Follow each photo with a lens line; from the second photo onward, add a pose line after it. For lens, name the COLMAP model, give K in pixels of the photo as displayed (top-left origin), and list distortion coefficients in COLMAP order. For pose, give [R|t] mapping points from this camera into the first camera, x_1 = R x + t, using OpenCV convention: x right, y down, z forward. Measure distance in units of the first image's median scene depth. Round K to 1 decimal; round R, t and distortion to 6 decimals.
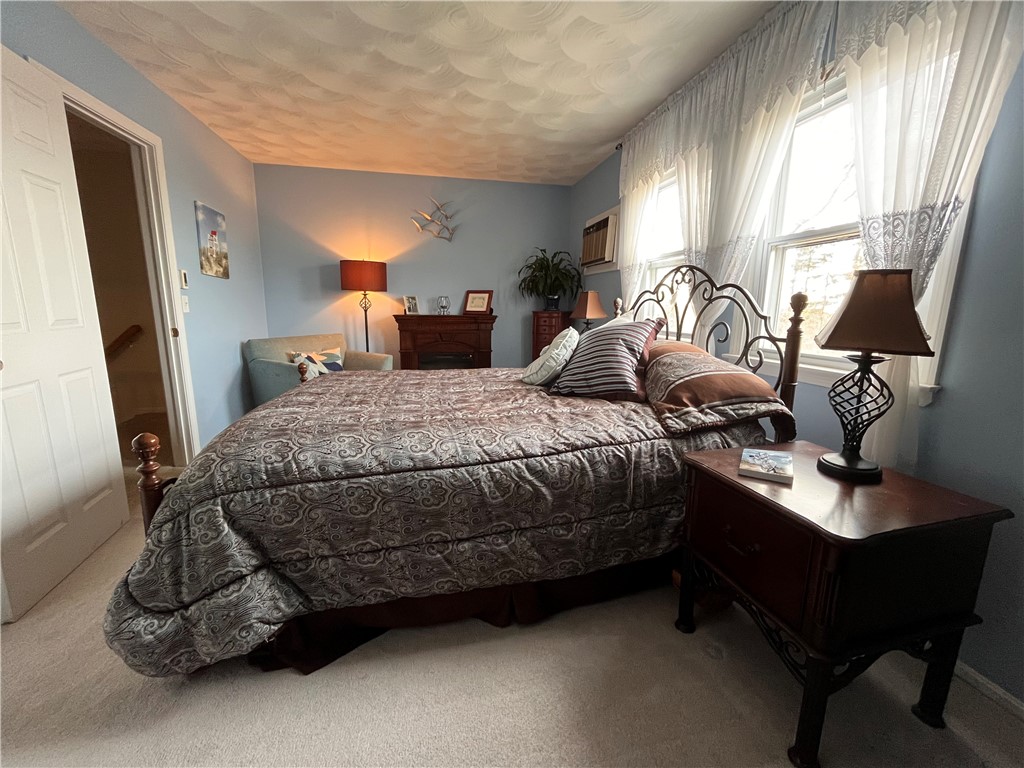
lens RADIAL K [[416.7, 0, 511.3], [0, 416.7, 383.0], [0, 0, 1]] dist [-0.005894, 0.001129]
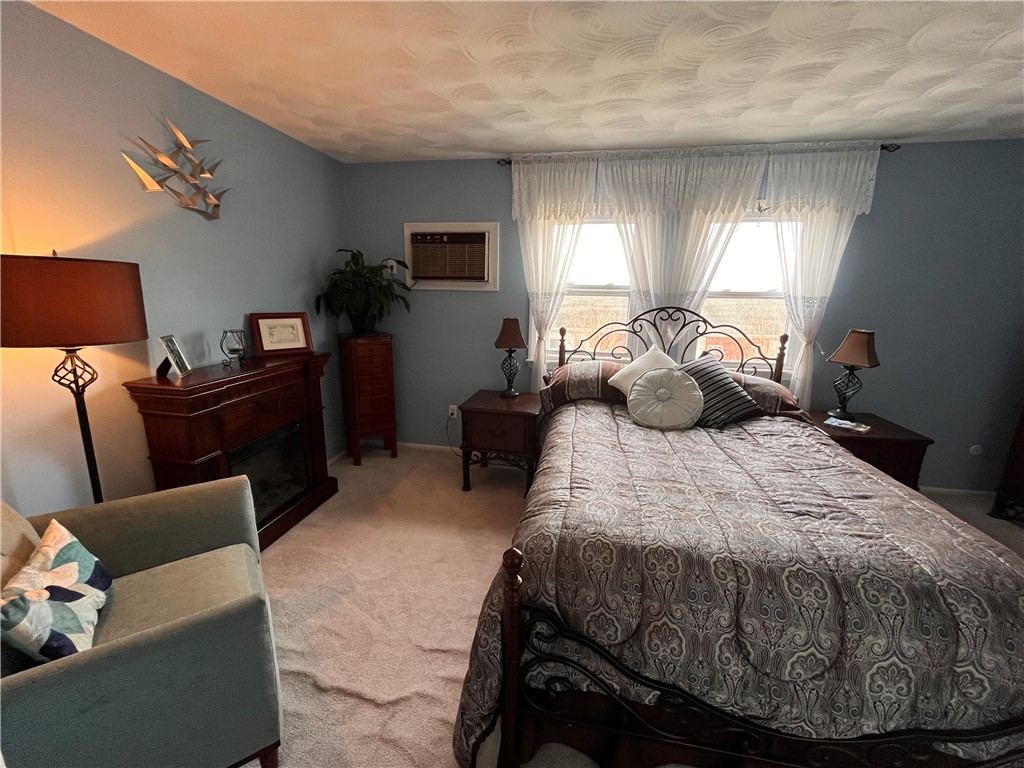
lens RADIAL K [[416.7, 0, 510.2], [0, 416.7, 382.3], [0, 0, 1]] dist [-0.005894, 0.001129]
pose [[0.386473, -0.209113, 0.898282, -0.986017], [0.158595, 0.974518, 0.158627, -0.332032], [-0.908563, 0.081158, 0.409789, 0.926592]]
